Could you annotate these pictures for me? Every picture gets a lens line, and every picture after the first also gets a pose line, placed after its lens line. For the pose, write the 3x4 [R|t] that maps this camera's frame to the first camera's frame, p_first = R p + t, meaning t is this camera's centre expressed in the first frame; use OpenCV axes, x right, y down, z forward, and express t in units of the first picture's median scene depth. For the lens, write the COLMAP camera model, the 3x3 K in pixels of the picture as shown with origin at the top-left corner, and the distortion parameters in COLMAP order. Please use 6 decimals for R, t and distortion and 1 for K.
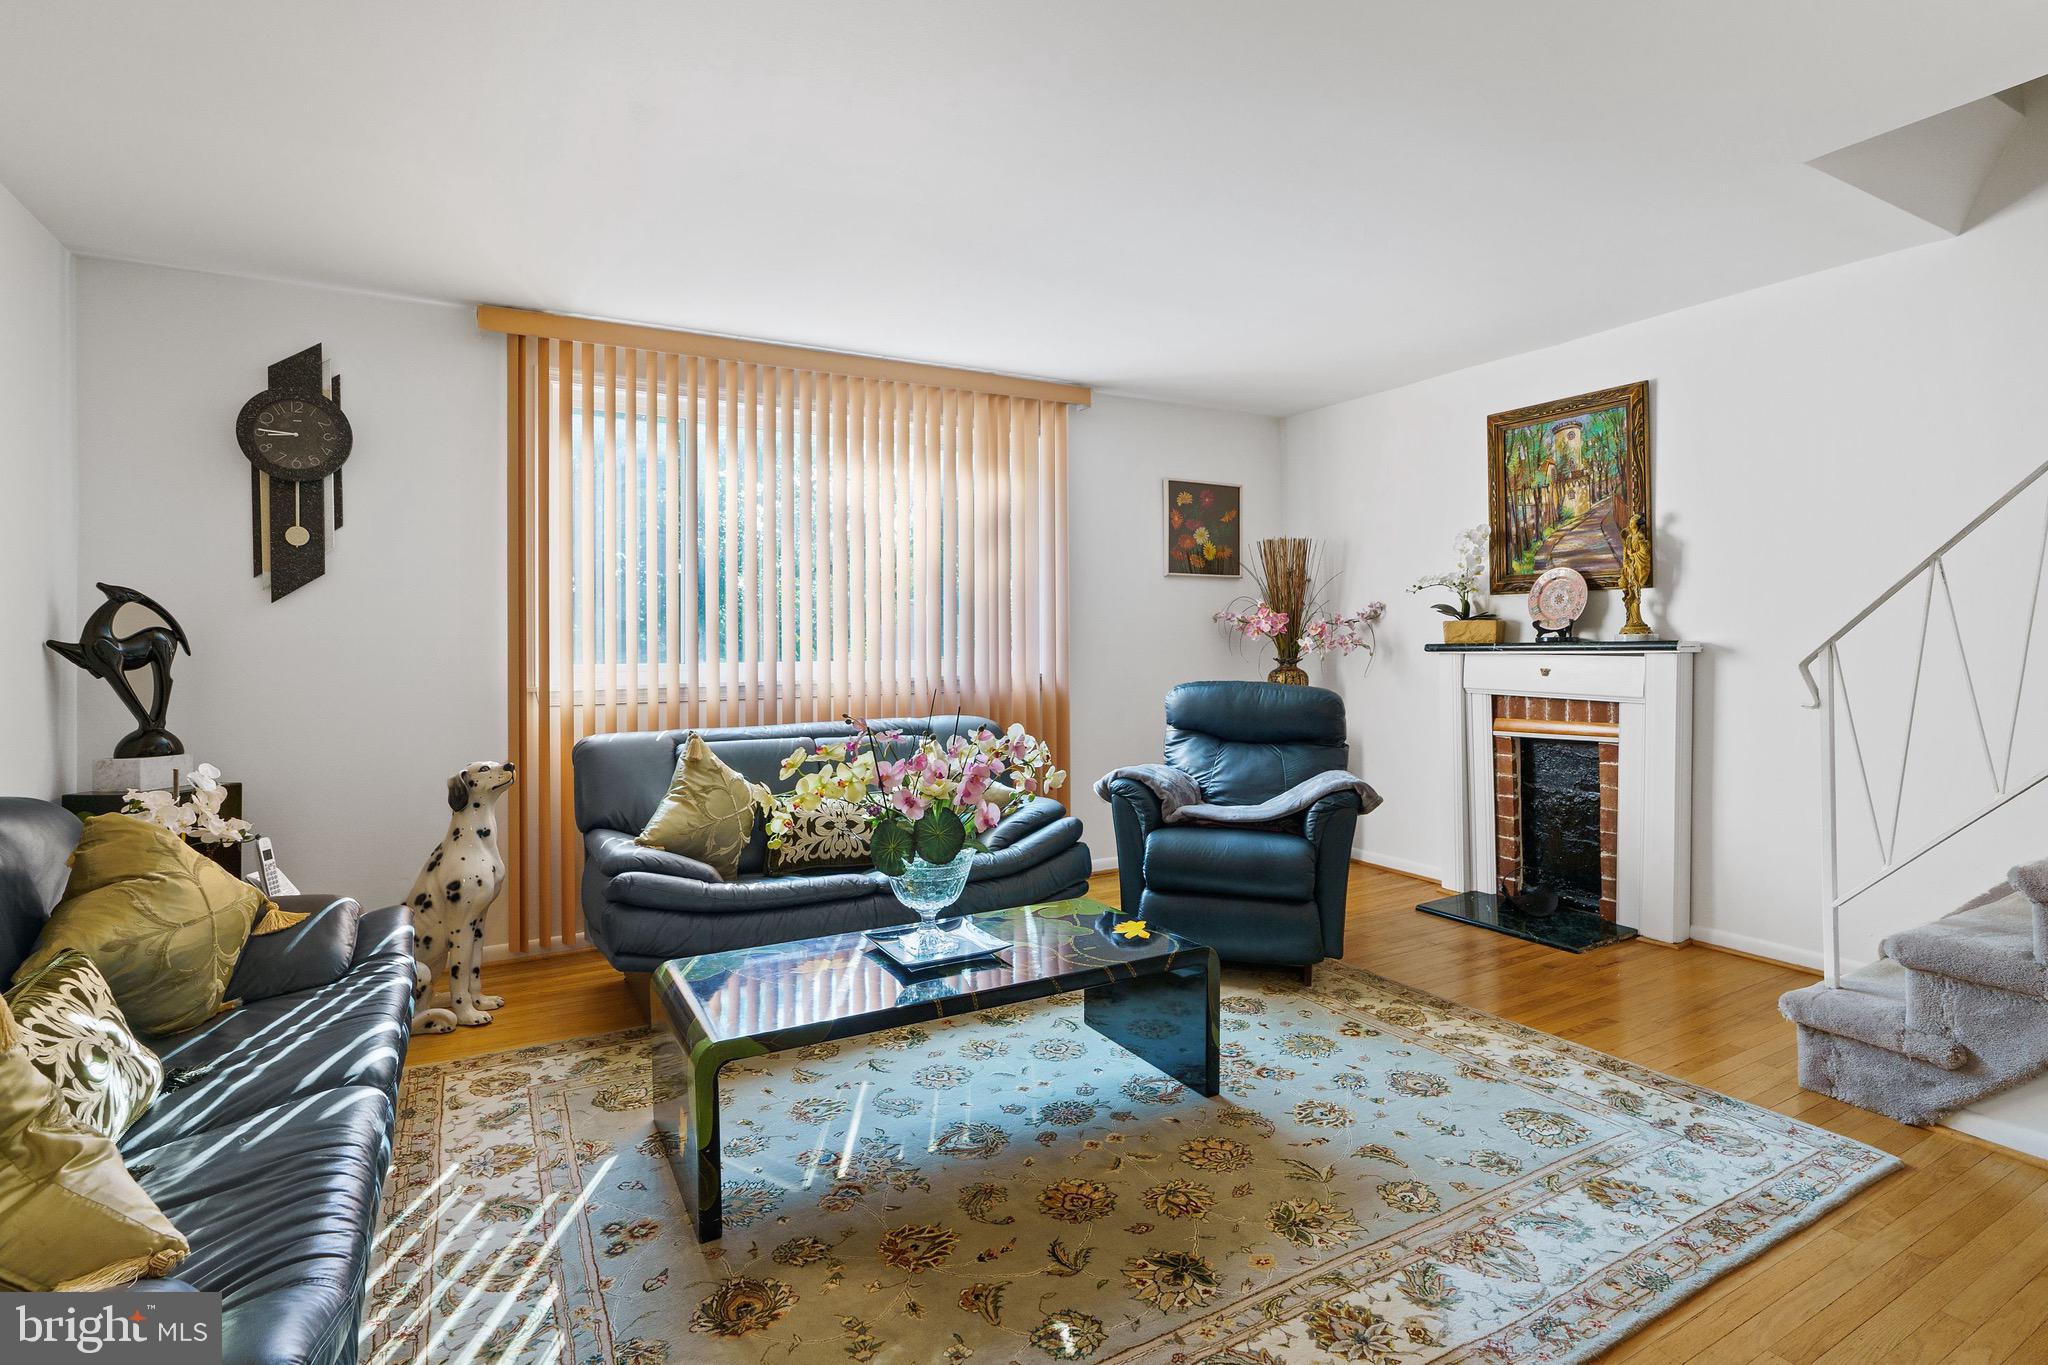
lens RADIAL K [[986.9, 0, 1030.9], [0, 986.9, 643.3], [0, 0, 1]] dist [-0.002984, 0.000918]
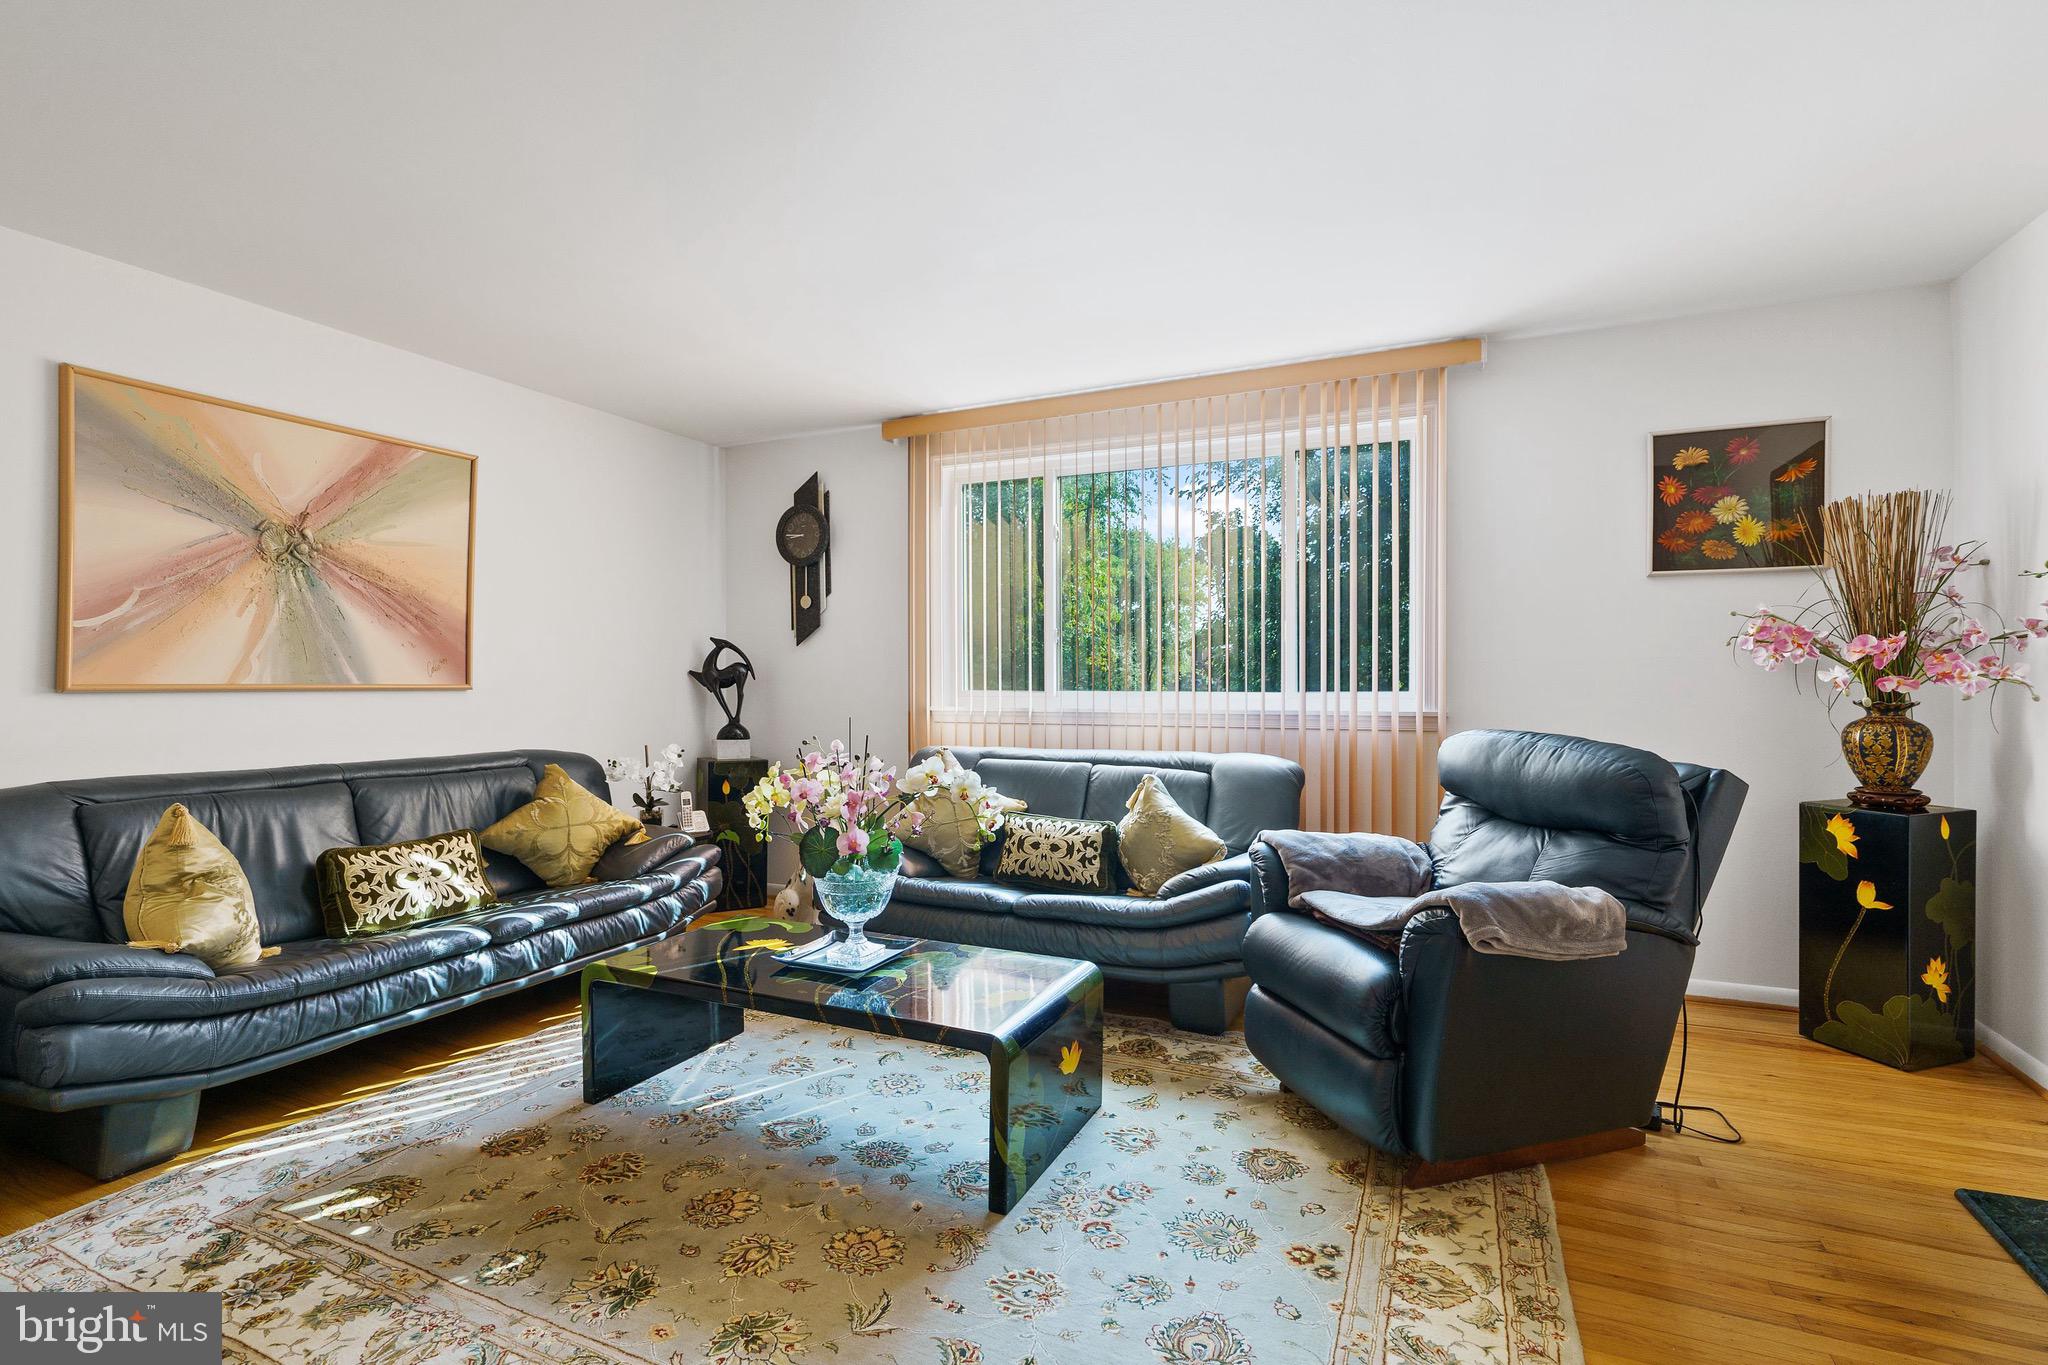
lens RADIAL K [[944.6, 0, 1029.7], [0, 944.6, 689.4], [0, 0, 1]] dist [-0.004074, 0.000079]
pose [[0.590094, 0.017483, -0.807145, 0.701960], [-0.002202, 0.999797, 0.020046, -0.003962], [0.807332, -0.010052, 0.590012, 0.457974]]
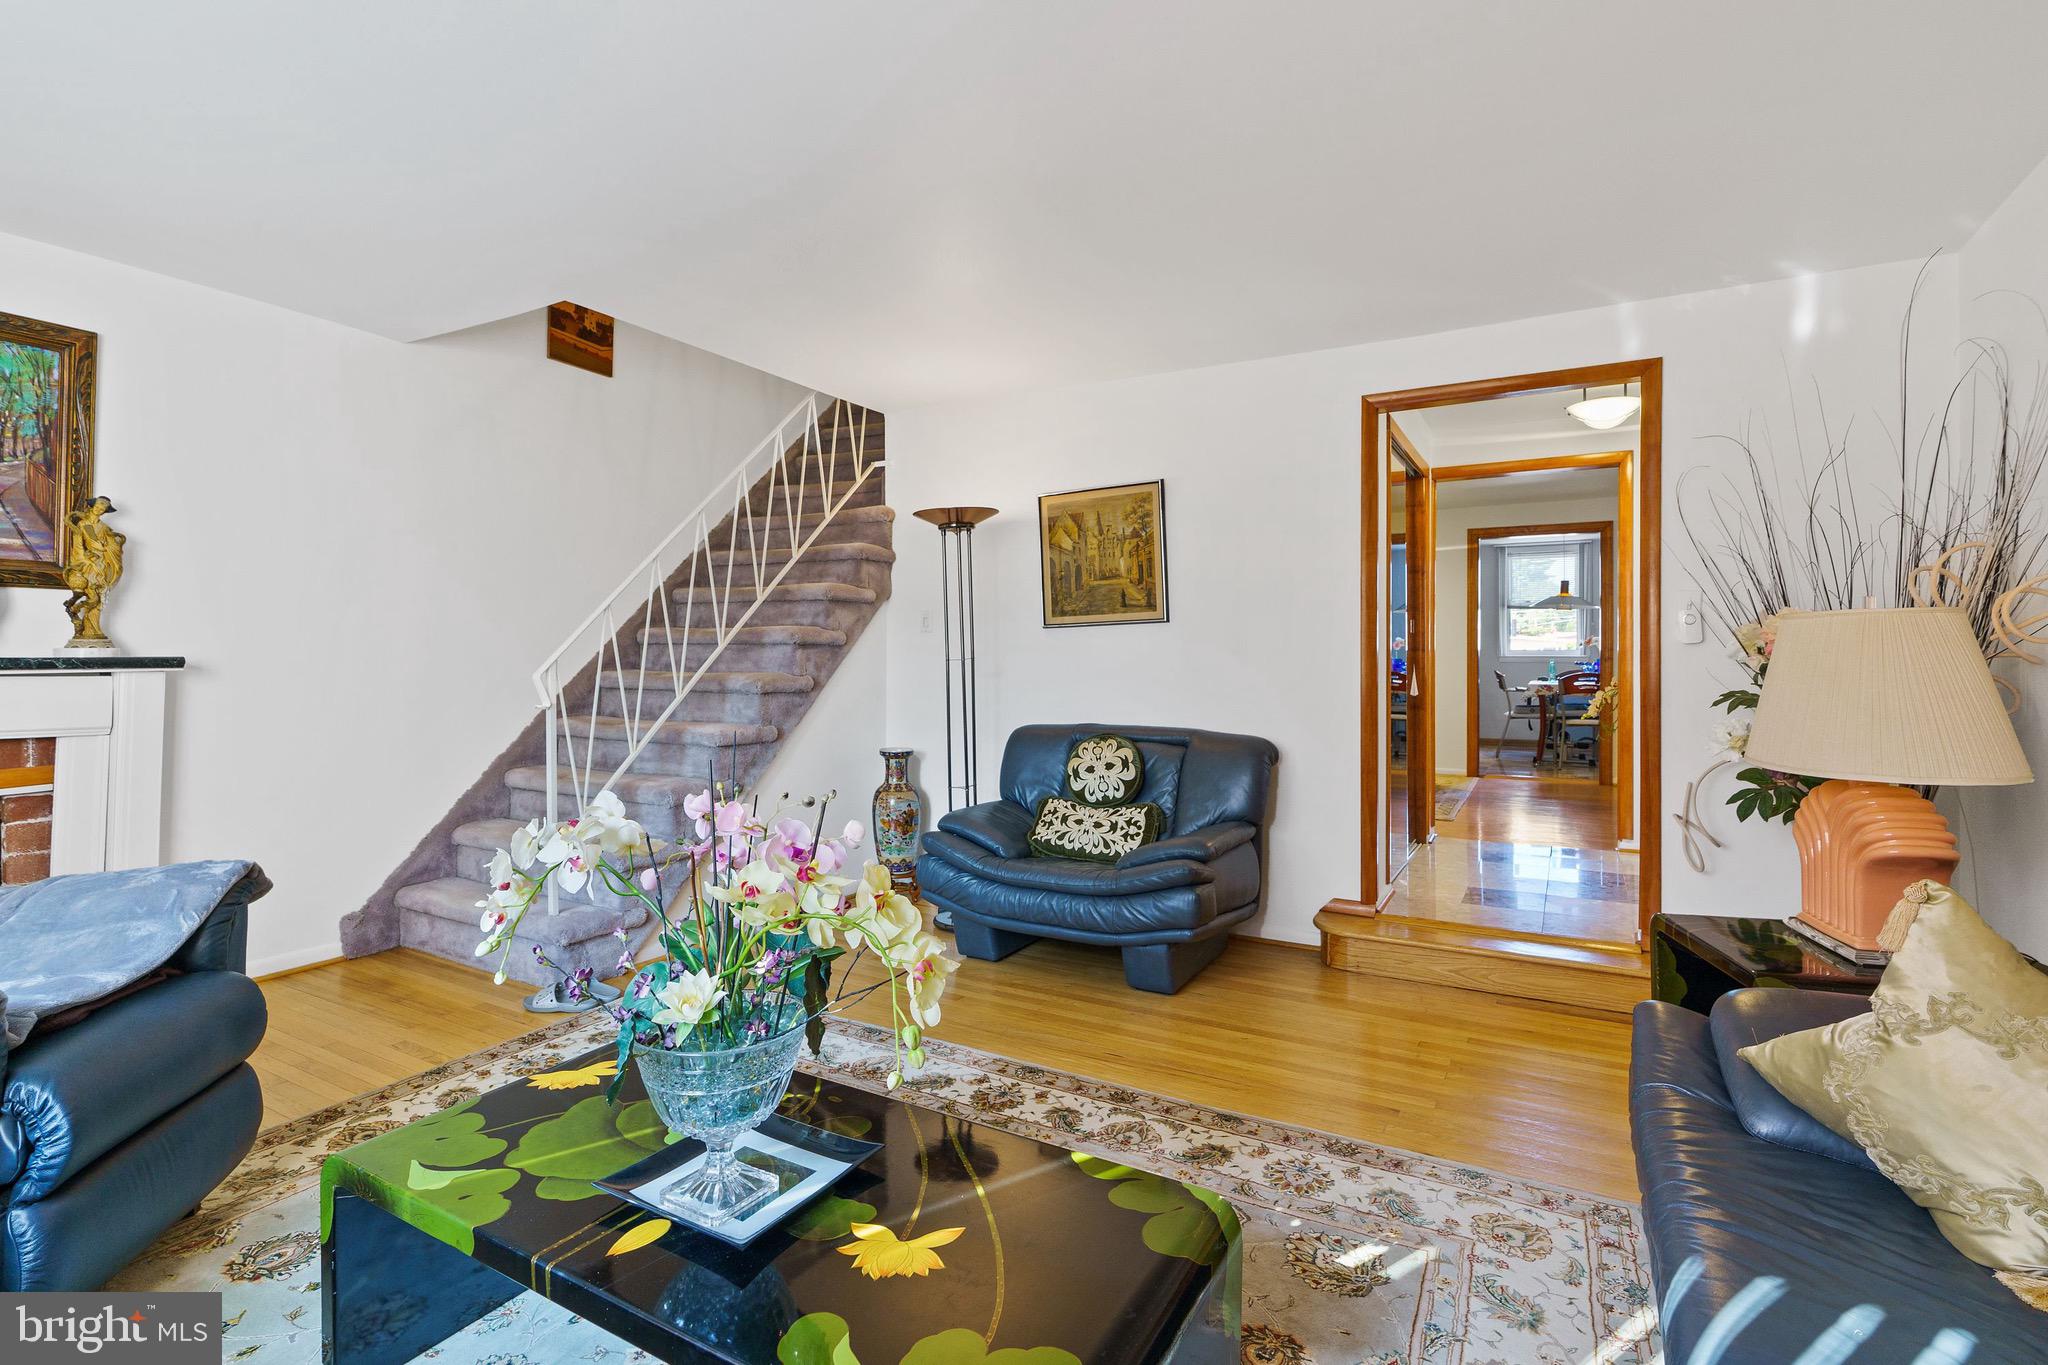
lens RADIAL K [[972.2, 0, 1024.0], [0, 972.2, 651.3], [0, 0, 1]] dist [-0.007280, 0.000114]
pose [[-0.511592, 0.012034, 0.859144, -0.555376], [0.002492, 0.999918, -0.012521, 0.006352], [-0.859225, -0.004265, -0.511580, 0.951388]]
